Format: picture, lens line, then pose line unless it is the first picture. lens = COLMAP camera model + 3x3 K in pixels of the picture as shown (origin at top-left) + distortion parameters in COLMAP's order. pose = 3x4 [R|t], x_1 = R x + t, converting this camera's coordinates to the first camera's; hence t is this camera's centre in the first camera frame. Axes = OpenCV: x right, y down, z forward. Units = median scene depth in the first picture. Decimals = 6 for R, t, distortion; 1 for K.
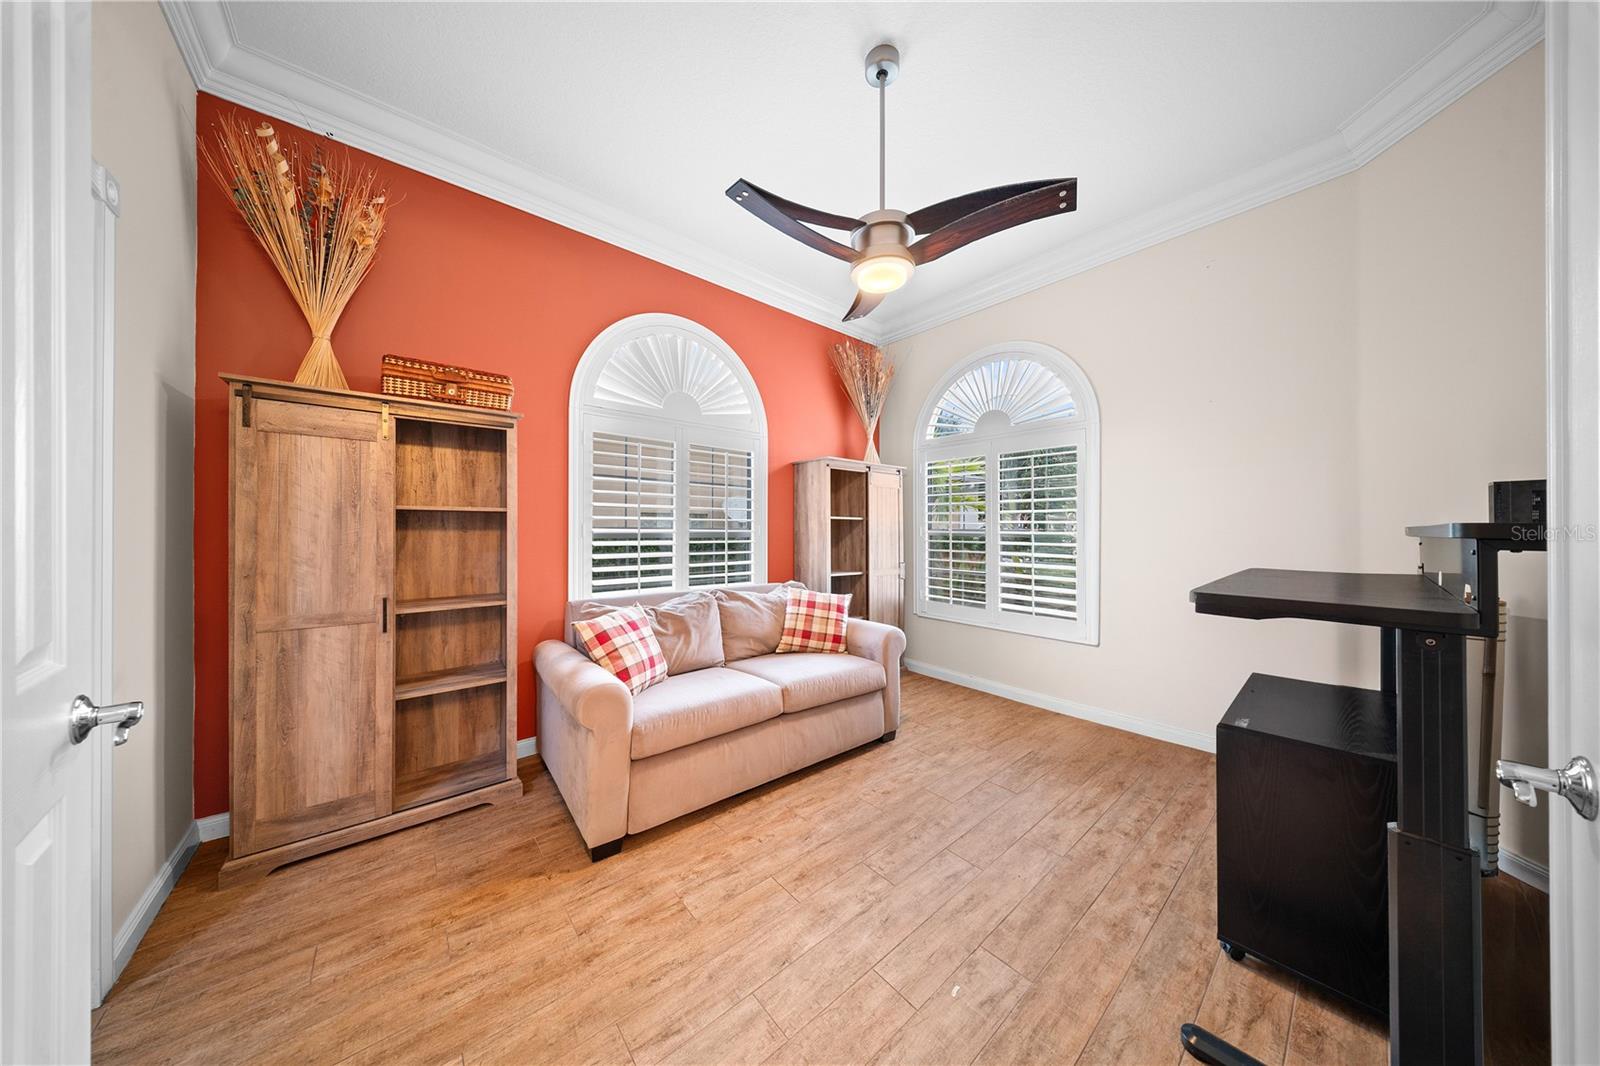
lens RADIAL K [[481.6, 0, 792.7], [0, 481.6, 526.2], [0, 0, 1]] dist [0.000587, -0.000025]
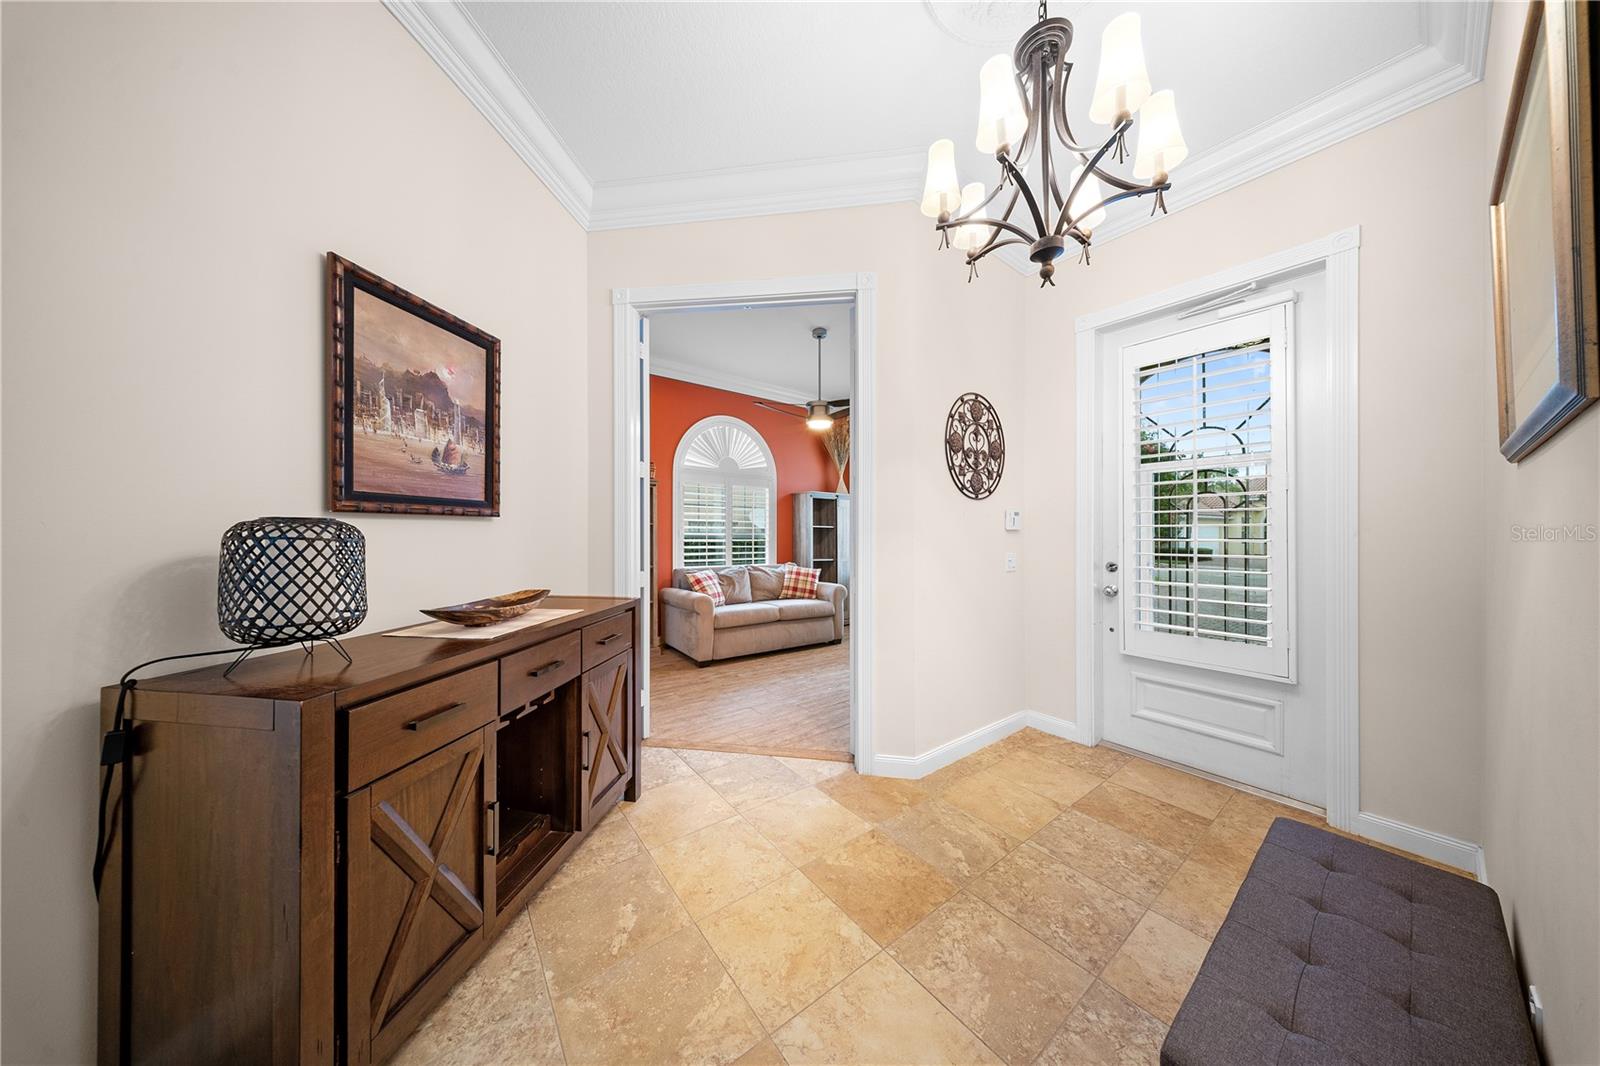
lens RADIAL K [[476.8, 0, 793.9], [0, 476.8, 534.9], [0, 0, 1]] dist [0.000337, -0.000031]
pose [[0.998918, 0.000342, -0.046497, 0.110776], [0.000048, 0.999965, 0.008378, -0.002831], [0.046498, -0.008372, 0.998883, -0.863644]]
